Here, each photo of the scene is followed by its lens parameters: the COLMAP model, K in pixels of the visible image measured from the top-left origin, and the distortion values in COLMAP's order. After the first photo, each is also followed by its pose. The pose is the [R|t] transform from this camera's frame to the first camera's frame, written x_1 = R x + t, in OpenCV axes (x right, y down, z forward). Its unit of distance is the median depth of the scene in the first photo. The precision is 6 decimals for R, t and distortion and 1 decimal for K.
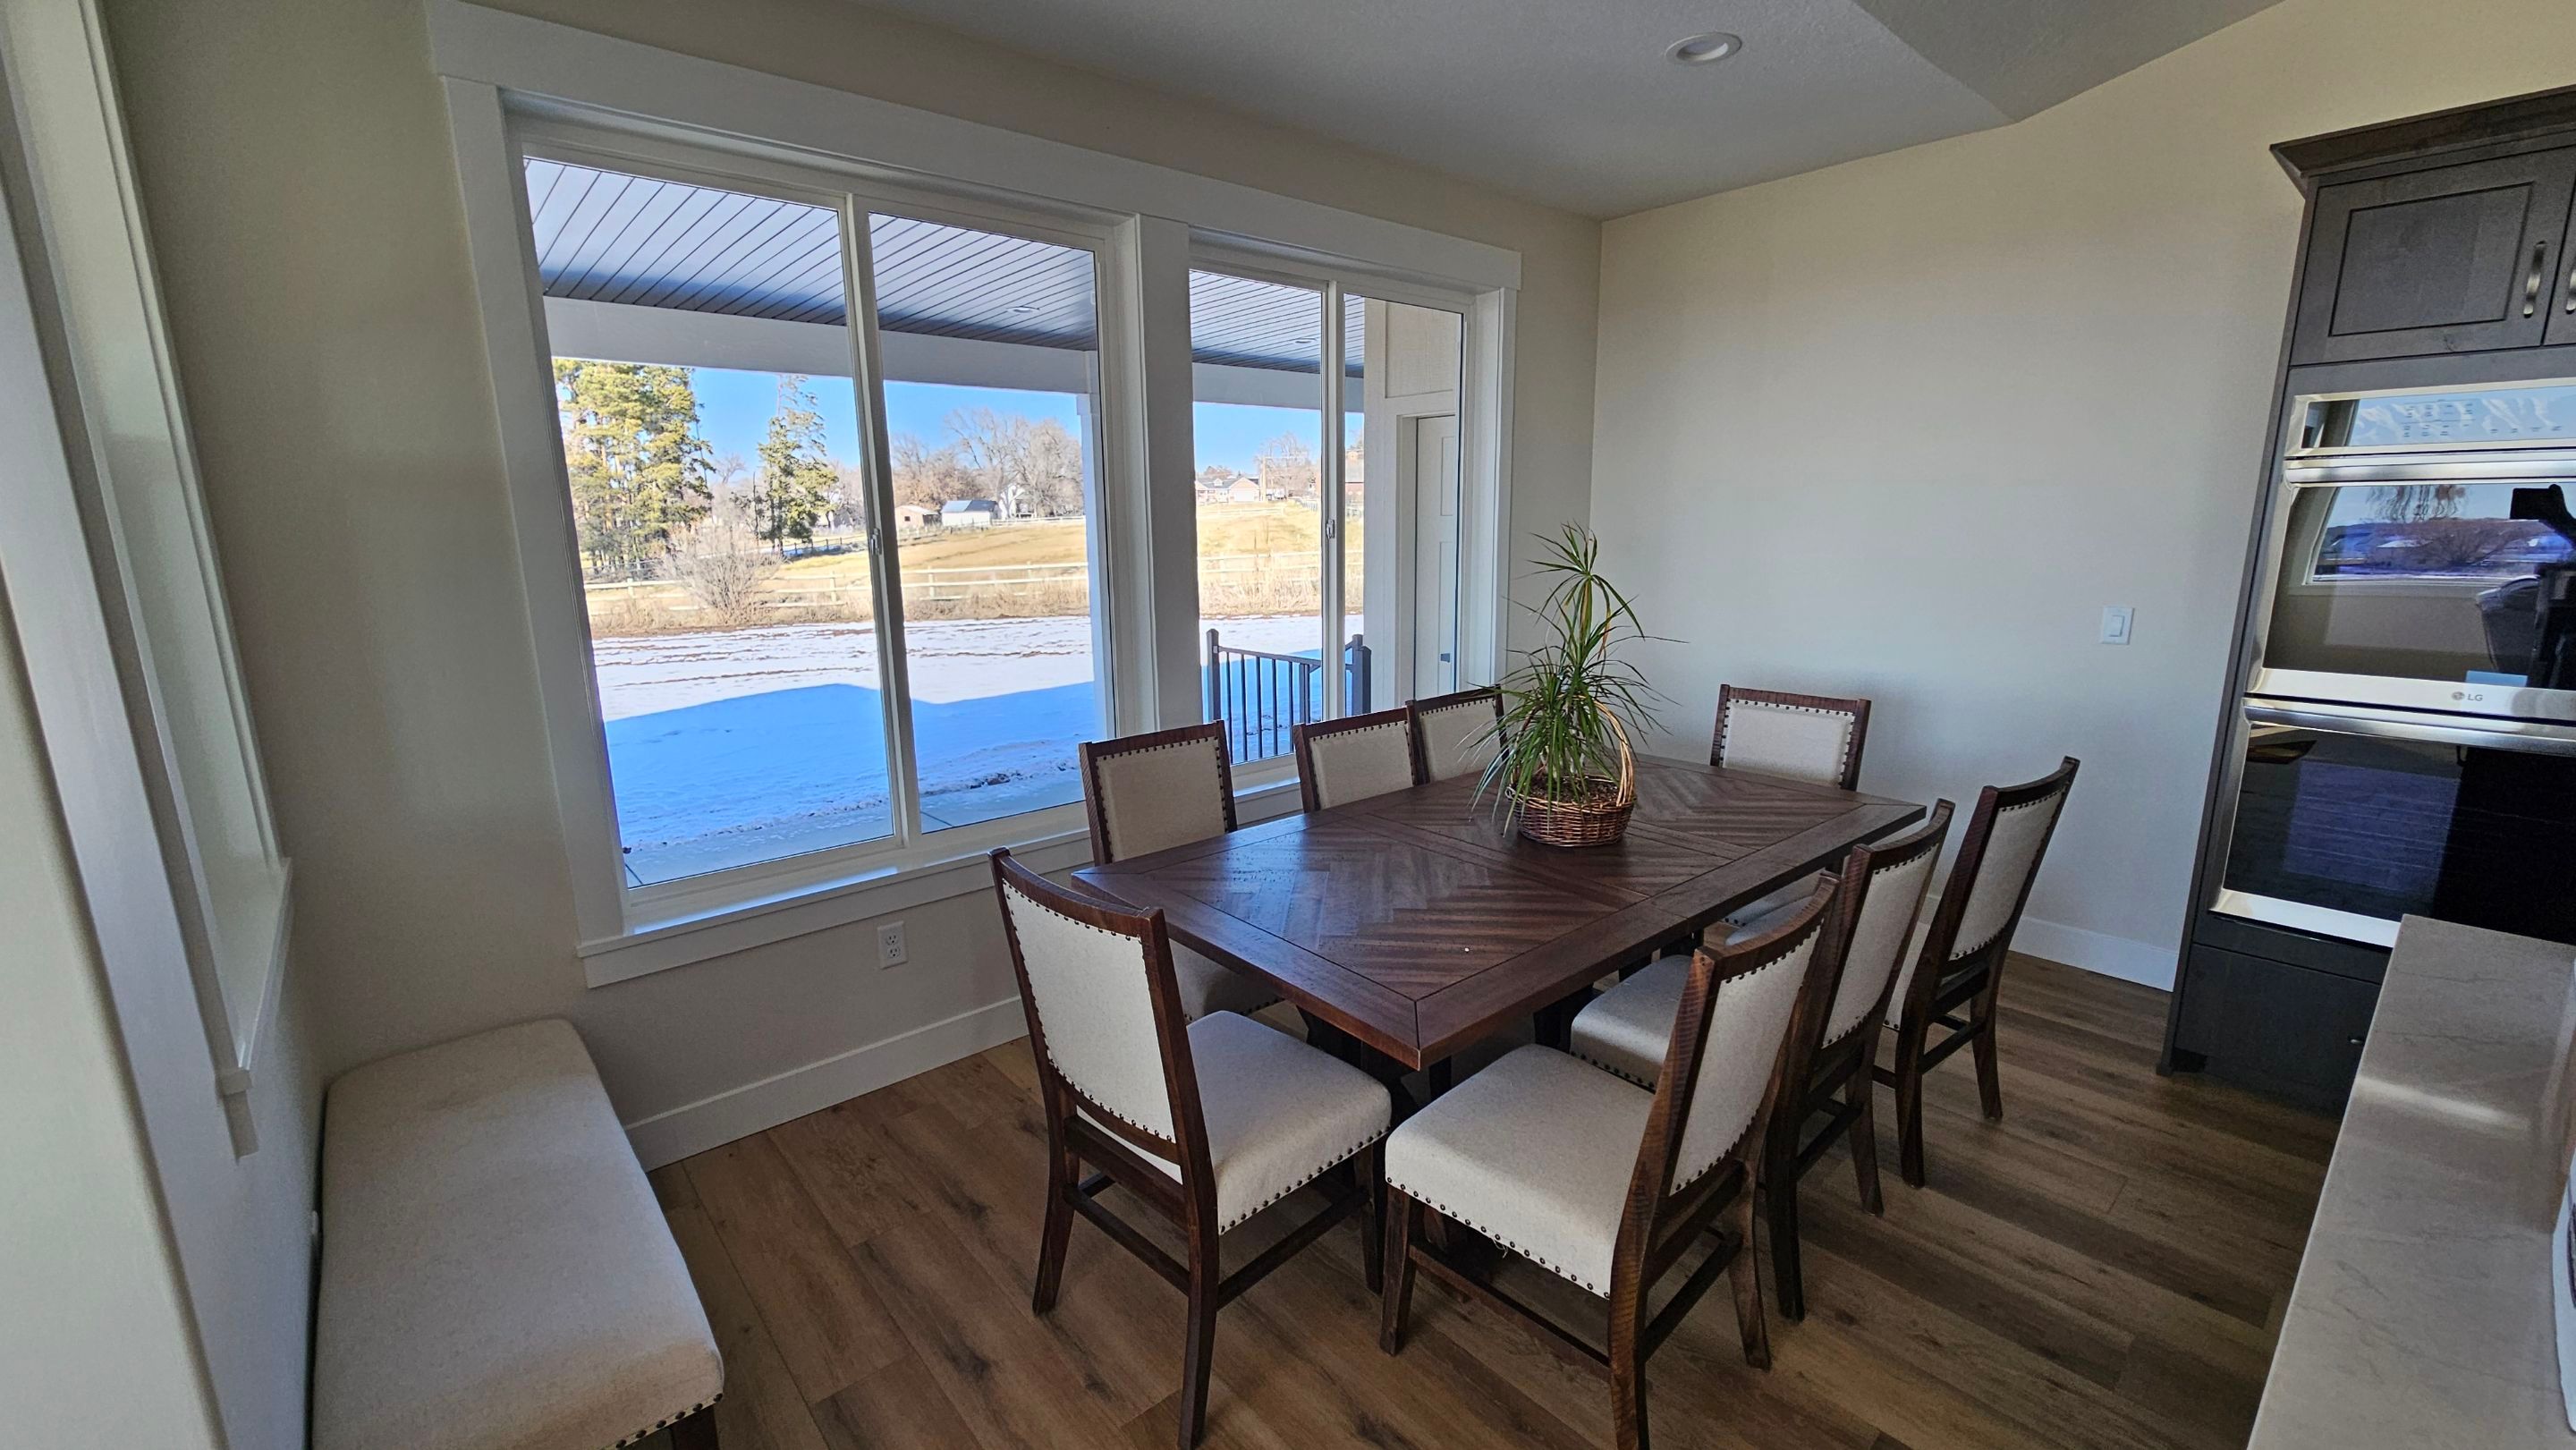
lens RADIAL K [[1053.5, 0, 1286.5], [0, 1053.5, 729.4], [0, 0, 1]] dist [0.001421, -0.001656]
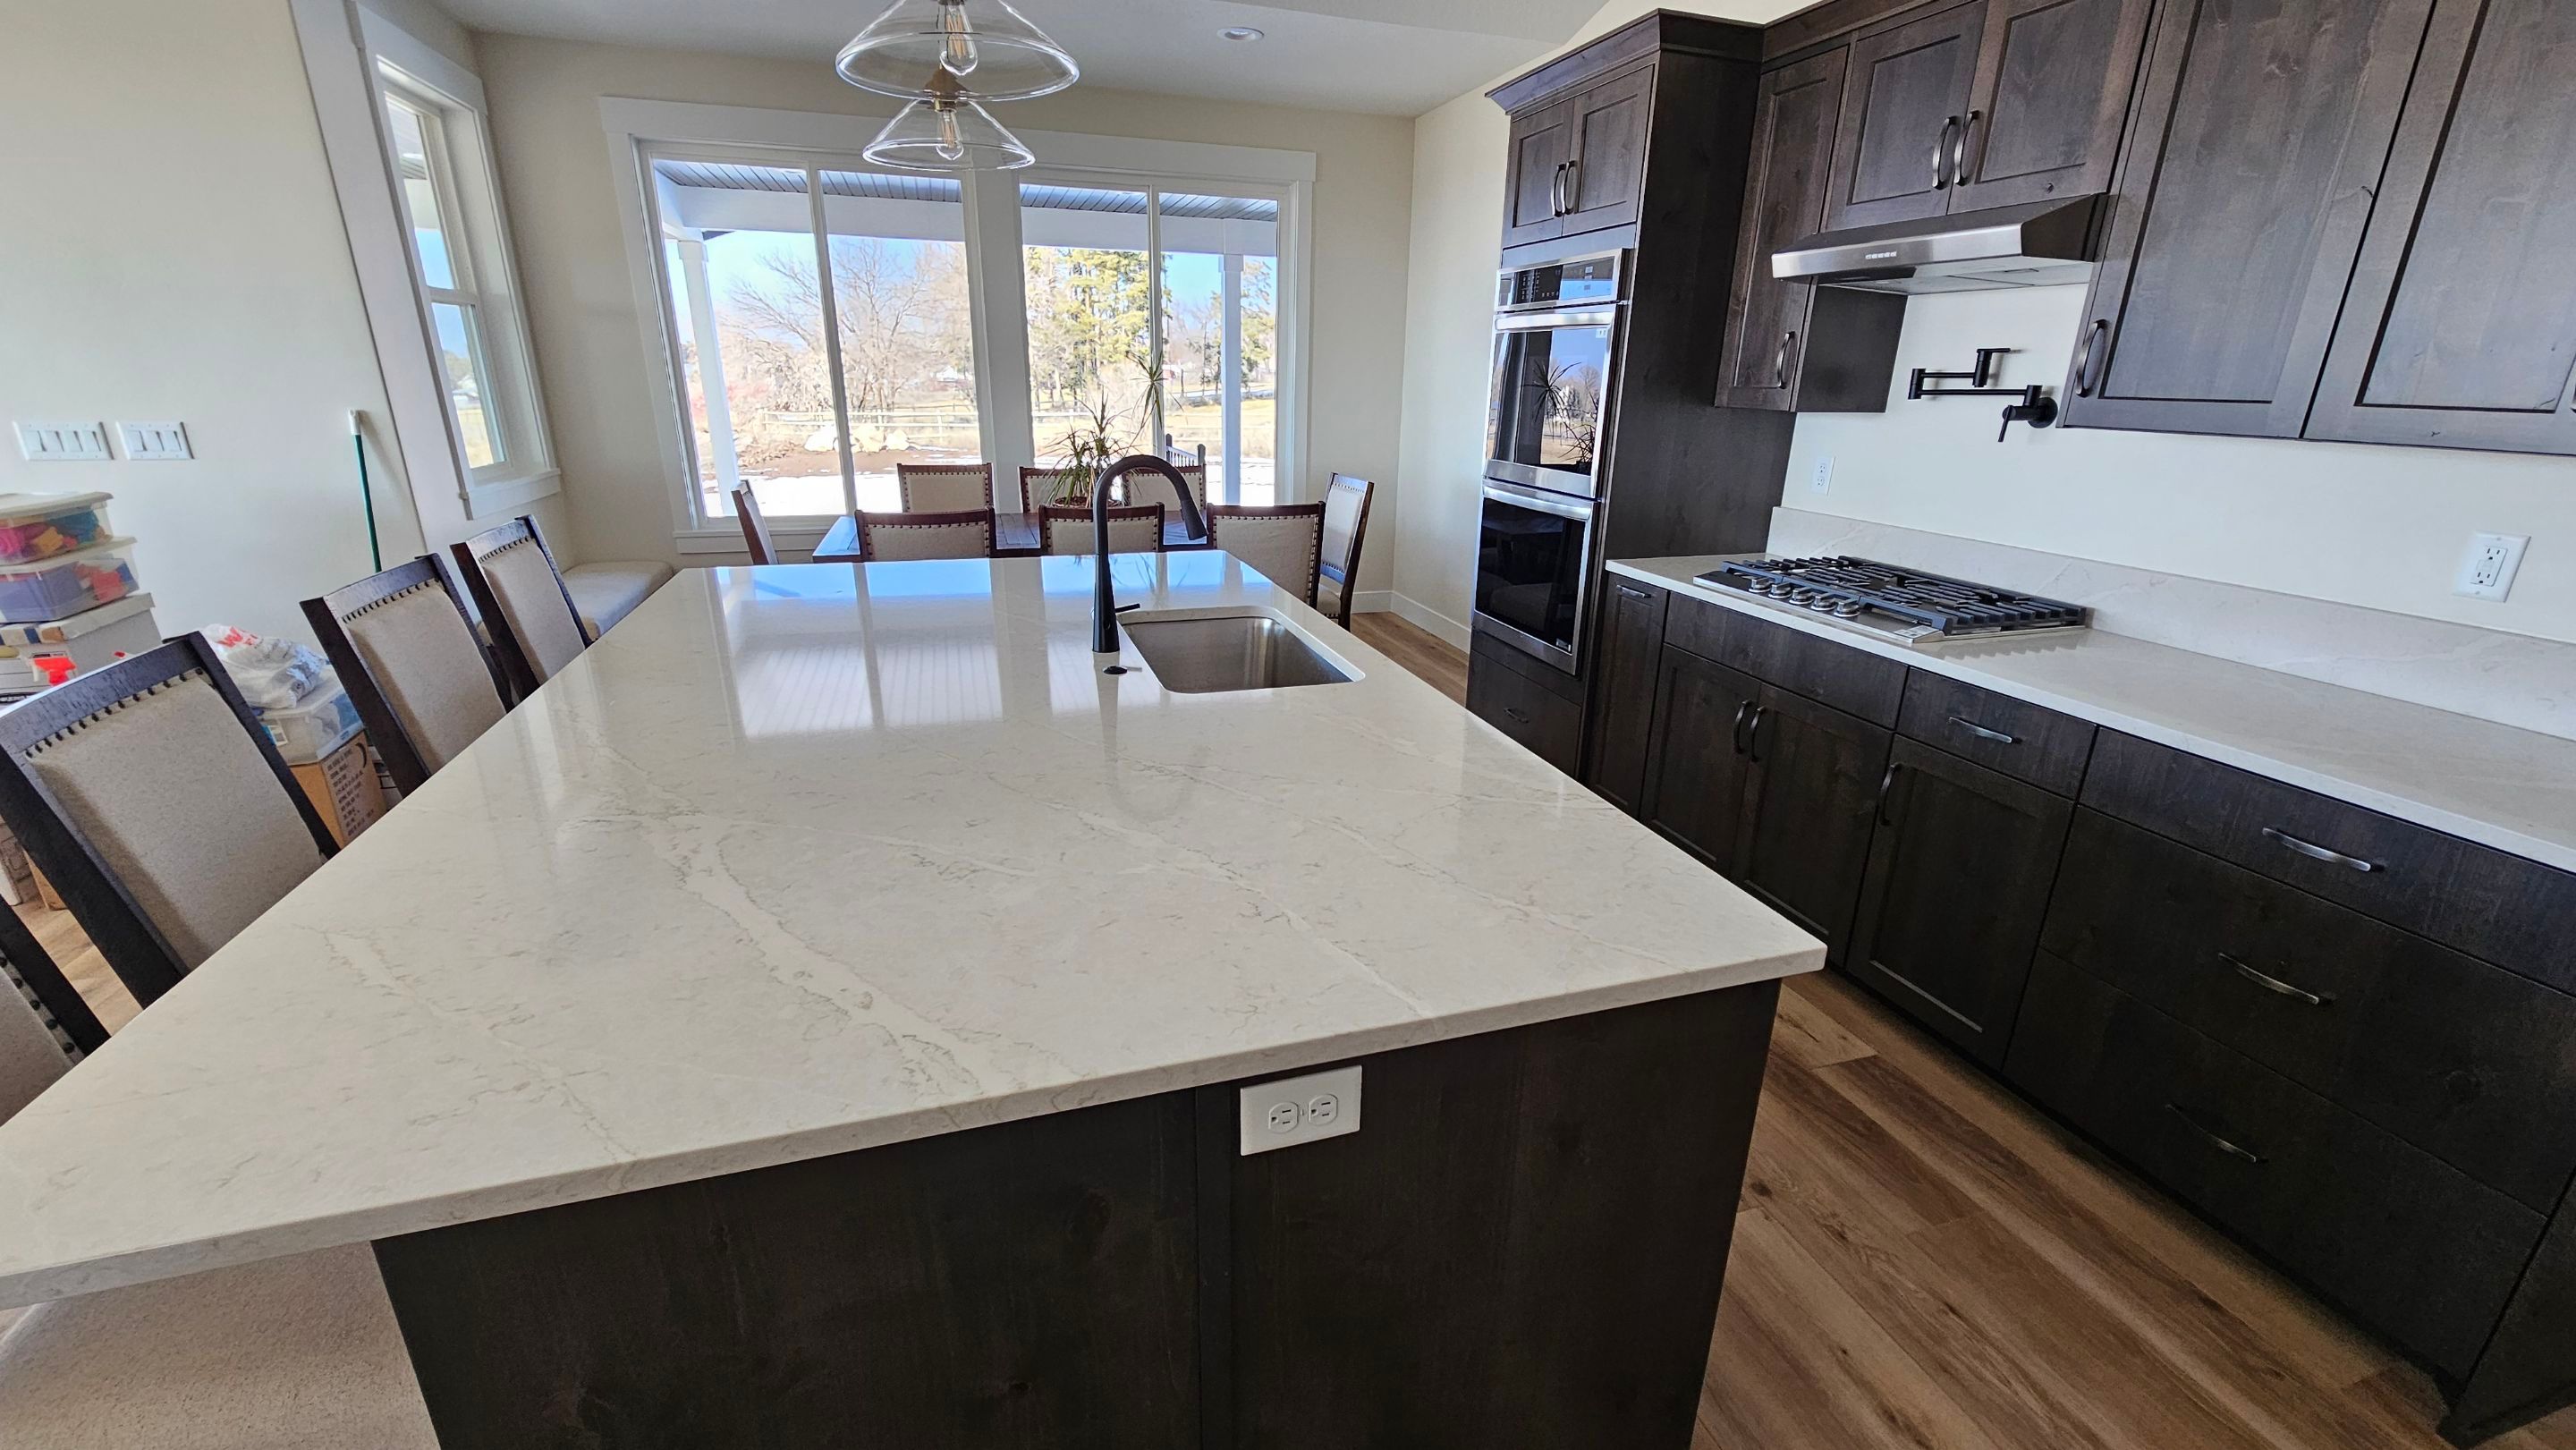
lens RADIAL K [[1053.5, 0, 1285.3], [0, 1053.5, 729.7], [0, 0, 1]] dist [0.001421, -0.001656]
pose [[0.915194, 0.155640, -0.371748, 1.212036], [-0.106841, 0.983113, 0.148571, 0.121635], [0.388594, -0.096254, 0.916368, -0.493588]]
